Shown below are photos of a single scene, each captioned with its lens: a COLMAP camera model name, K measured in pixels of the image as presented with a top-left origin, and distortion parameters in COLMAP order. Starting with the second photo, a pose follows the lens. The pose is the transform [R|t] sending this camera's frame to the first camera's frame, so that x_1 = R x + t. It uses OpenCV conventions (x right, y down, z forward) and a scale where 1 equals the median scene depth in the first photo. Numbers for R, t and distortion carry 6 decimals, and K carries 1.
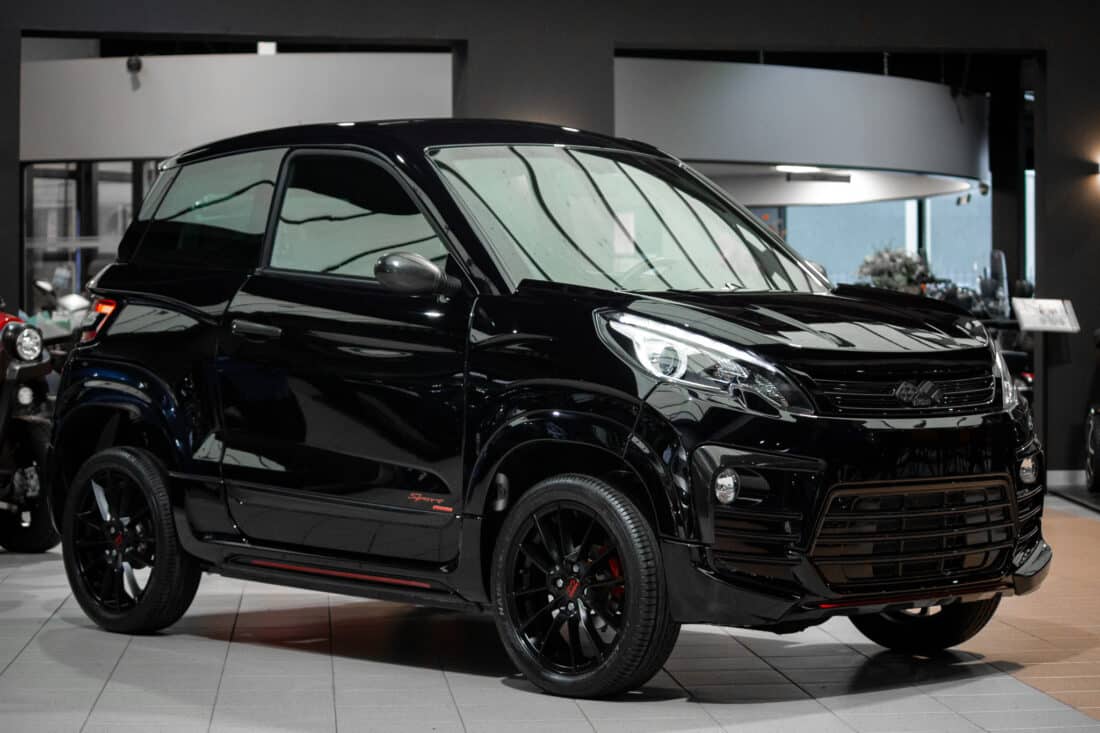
lens RADIAL K [[3020.2, 0, 550.0], [0, 3020.2, 366.5], [0, 0, 1]] dist [-0.622994, 0.953546]
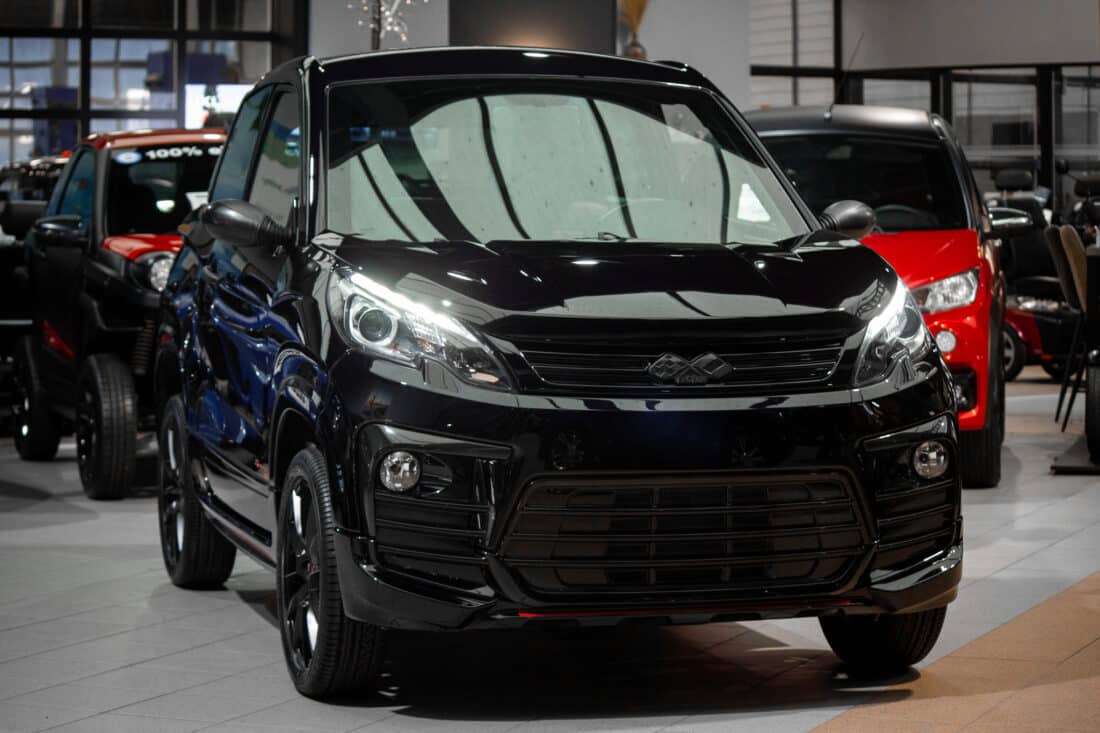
lens RADIAL K [[3020.2, 0, 550.0], [0, 3020.2, 366.5], [0, 0, 1]] dist [-0.622994, 0.953546]
pose [[0.868009, 0.023512, -0.495991, 0.503510], [-0.004597, 0.999216, 0.039323, -0.024366], [0.496527, -0.031853, 0.867437, 0.243682]]
